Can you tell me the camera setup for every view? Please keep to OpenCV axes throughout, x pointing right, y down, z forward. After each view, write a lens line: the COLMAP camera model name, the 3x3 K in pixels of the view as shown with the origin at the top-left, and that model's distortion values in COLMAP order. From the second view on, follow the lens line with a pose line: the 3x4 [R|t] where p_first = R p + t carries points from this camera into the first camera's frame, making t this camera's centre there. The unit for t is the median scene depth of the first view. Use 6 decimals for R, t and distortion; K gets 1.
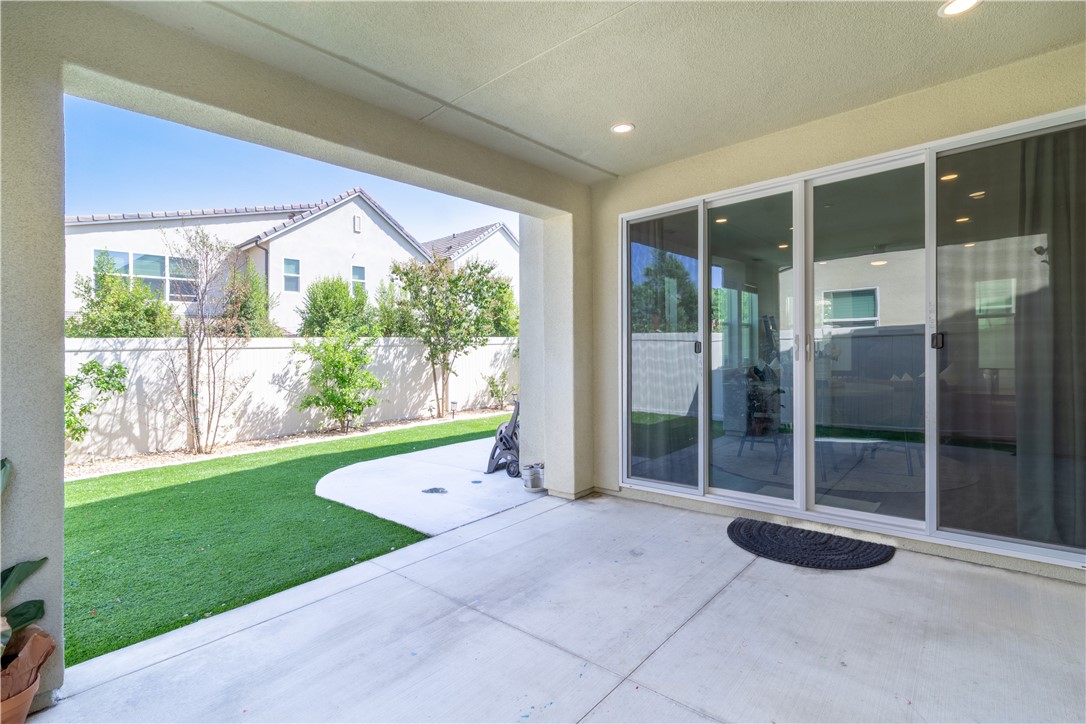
lens RADIAL K [[502.4, 0, 555.1], [0, 502.4, 352.7], [0, 0, 1]] dist [0.002098, 0.001148]
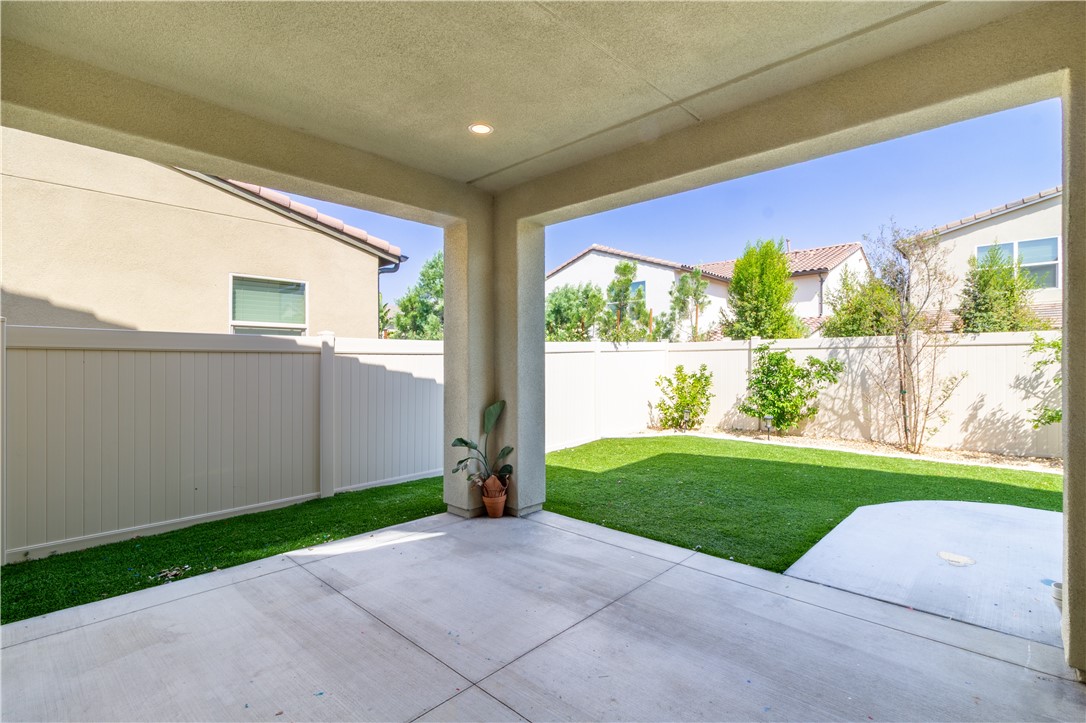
lens RADIAL K [[502.4, 0, 557.6], [0, 502.4, 362.0], [0, 0, 1]] dist [0.002098, 0.001148]
pose [[-0.015496, 0.036943, -0.999197, 0.537337], [0.004060, 0.999311, 0.036884, -0.027487], [0.999872, -0.003485, -0.015635, 0.552951]]
